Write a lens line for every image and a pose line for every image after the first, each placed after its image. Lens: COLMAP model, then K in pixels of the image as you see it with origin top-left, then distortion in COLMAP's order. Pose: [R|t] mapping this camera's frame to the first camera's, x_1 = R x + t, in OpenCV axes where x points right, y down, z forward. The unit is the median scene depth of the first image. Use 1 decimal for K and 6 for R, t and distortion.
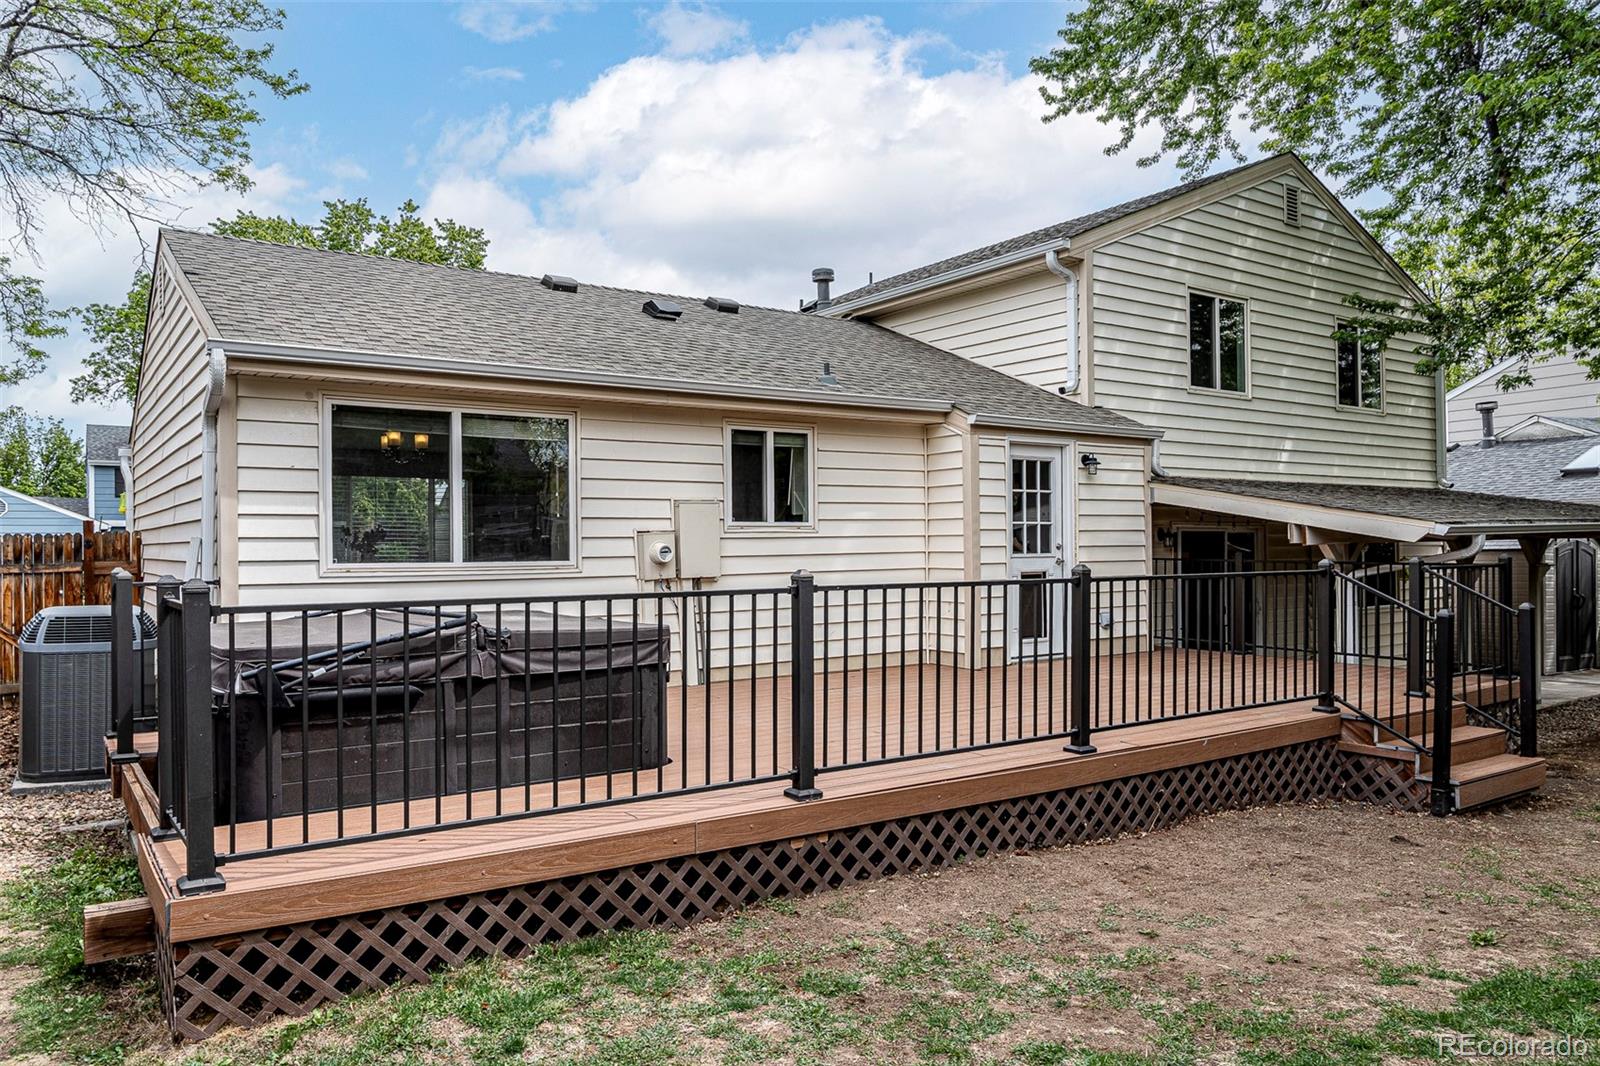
lens RADIAL K [[1048.9, 0, 794.5], [0, 1048.9, 531.6], [0, 0, 1]] dist [-0.008016, -0.000599]
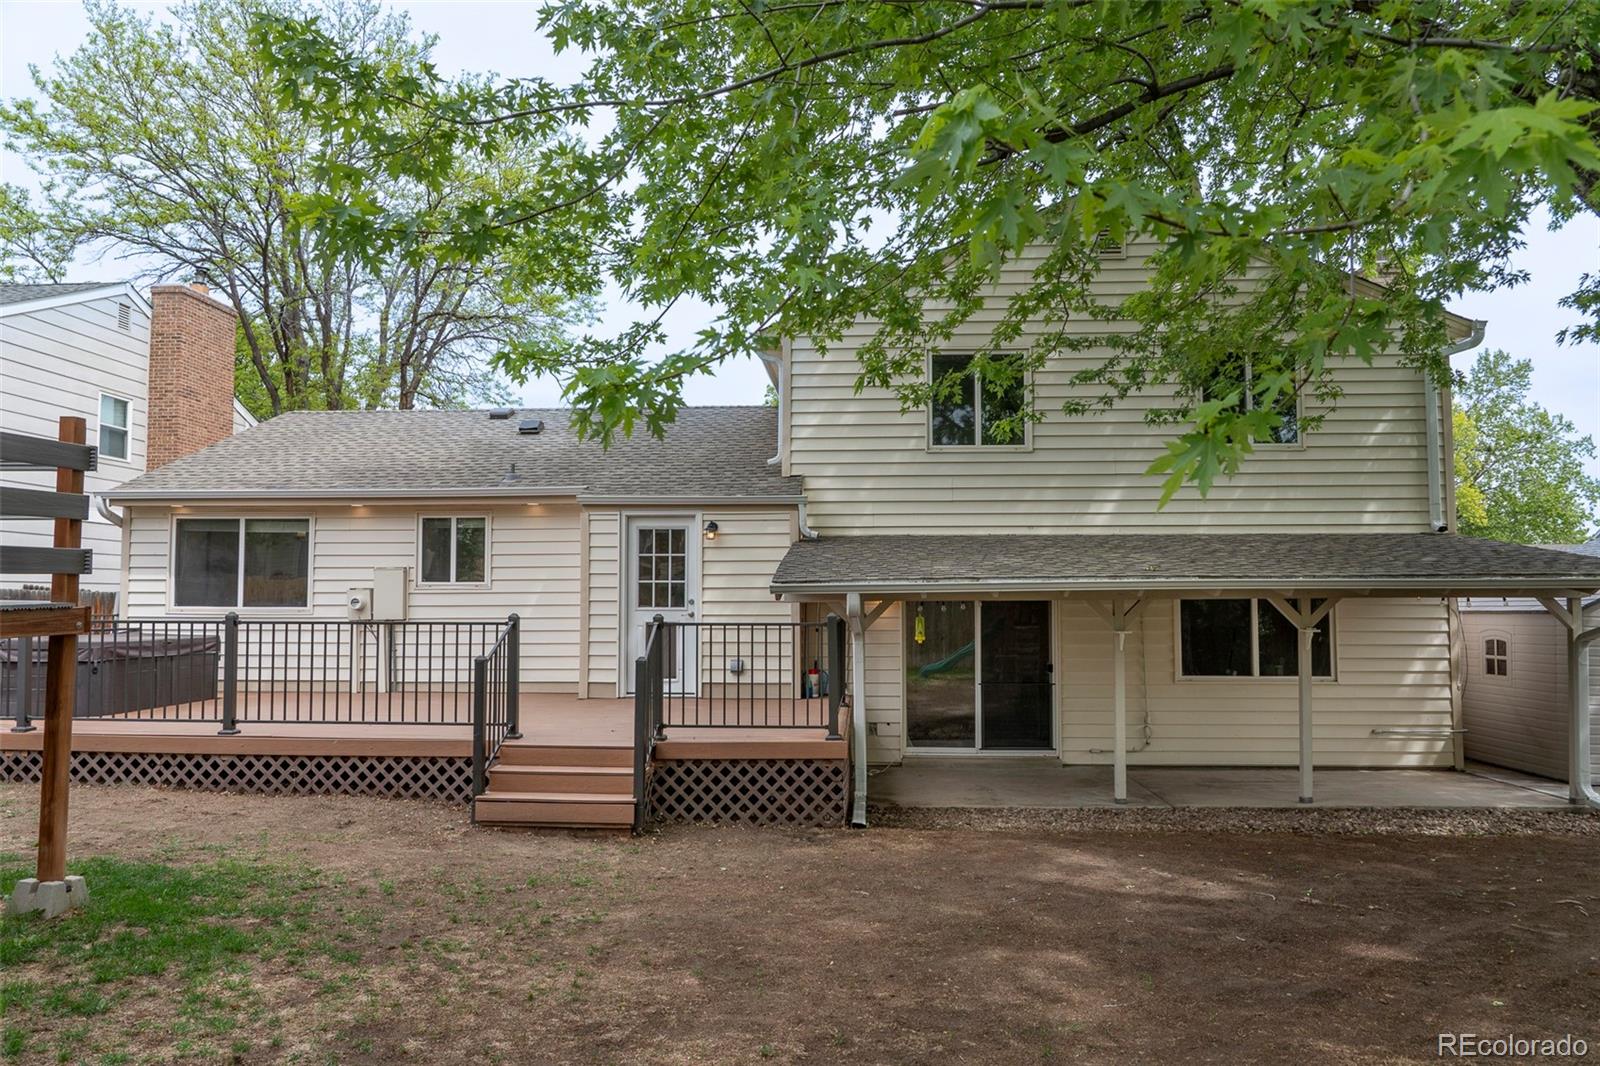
lens RADIAL K [[1048.9, 0, 809.8], [0, 1048.9, 537.5], [0, 0, 1]] dist [-0.008016, -0.000599]
pose [[0.780123, -0.032213, -0.624796, 1.222519], [-0.002818, 0.998483, -0.054997, 0.008115], [0.625619, 0.044665, 0.778849, 0.187344]]
